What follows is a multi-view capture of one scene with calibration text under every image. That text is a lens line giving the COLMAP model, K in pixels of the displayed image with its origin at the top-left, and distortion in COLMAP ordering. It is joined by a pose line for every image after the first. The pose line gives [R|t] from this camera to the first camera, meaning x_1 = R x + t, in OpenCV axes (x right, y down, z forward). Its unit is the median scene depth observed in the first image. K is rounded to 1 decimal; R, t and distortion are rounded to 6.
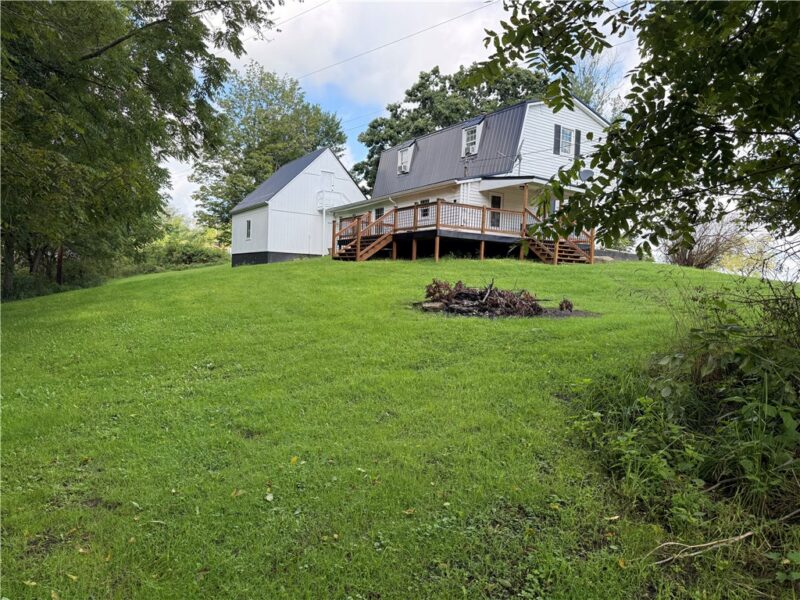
lens RADIAL K [[560.8, 0, 400.0], [0, 560.8, 300.0], [0, 0, 1]] dist [0.000917, 0.000146]
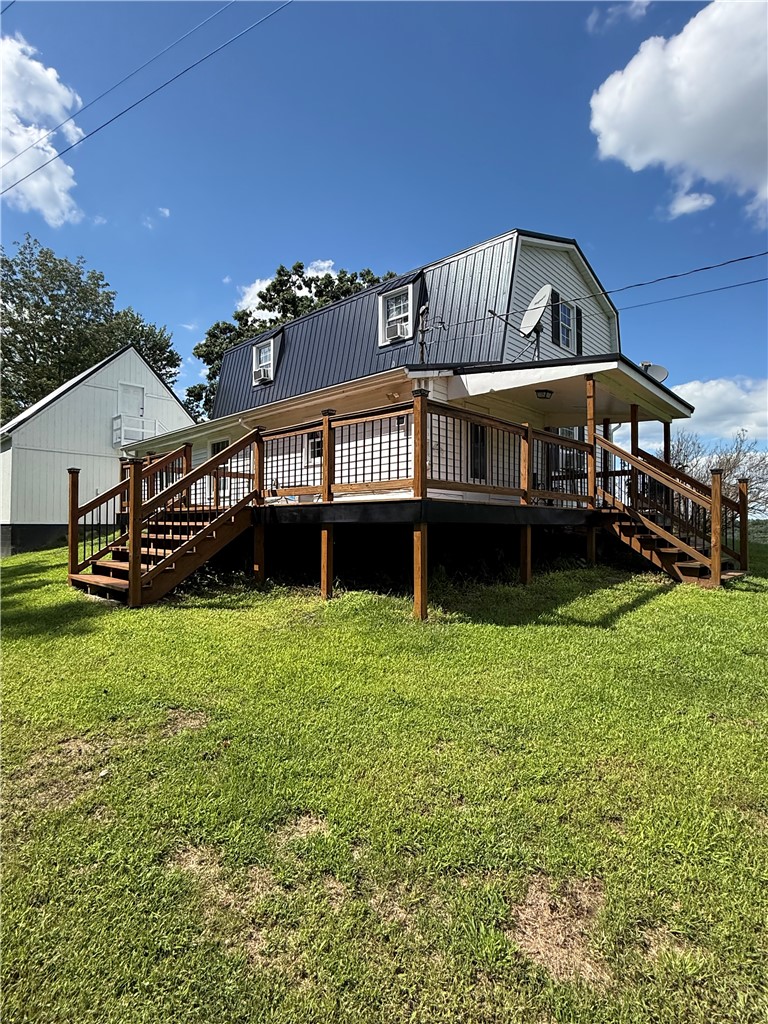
lens RADIAL K [[529.6, 0, 384.0], [0, 529.6, 512.0], [0, 0, 1]] dist [-0.000194, 0.000005]
pose [[0.969723, -0.021848, 0.243226, -0.005785], [0.033985, 0.998372, -0.045816, -0.041137], [-0.241829, 0.052694, 0.968887, 0.285351]]
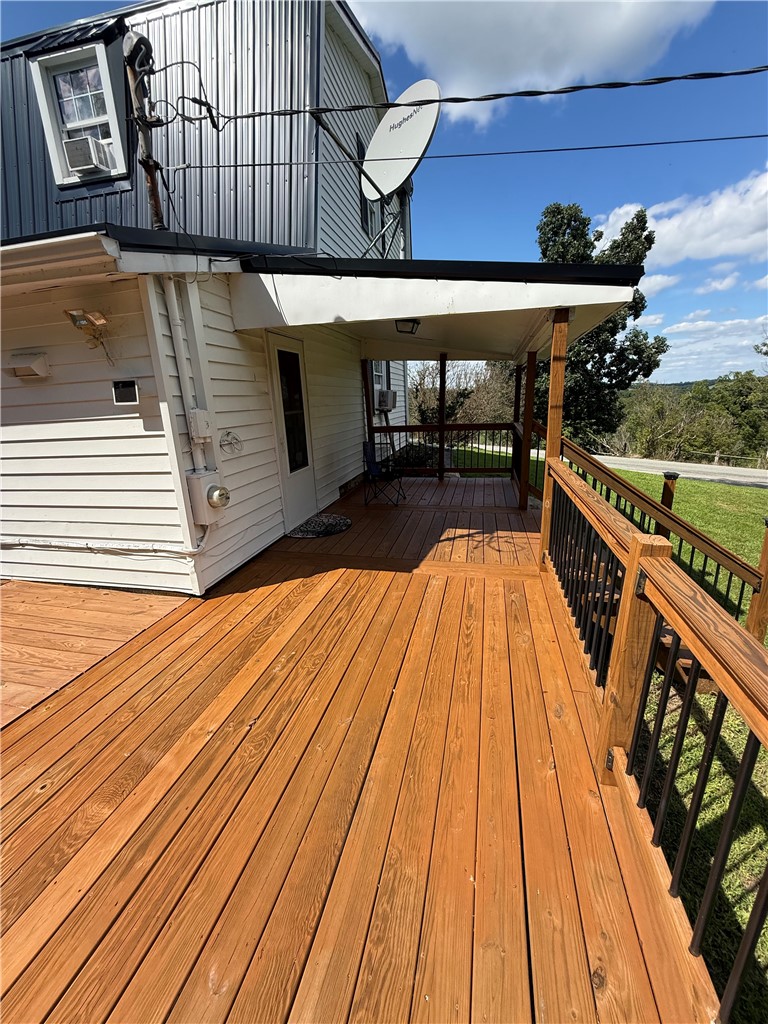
lens RADIAL K [[405.8, 0, 384.0], [0, 405.8, 512.0], [0, 0, 1]] dist [0.000267, 0.000022]
pose [[0.719976, -0.243978, 0.649700, 0.028174], [0.076953, 0.958460, 0.274649, -0.075172], [-0.689720, -0.147745, 0.708843, 0.387115]]
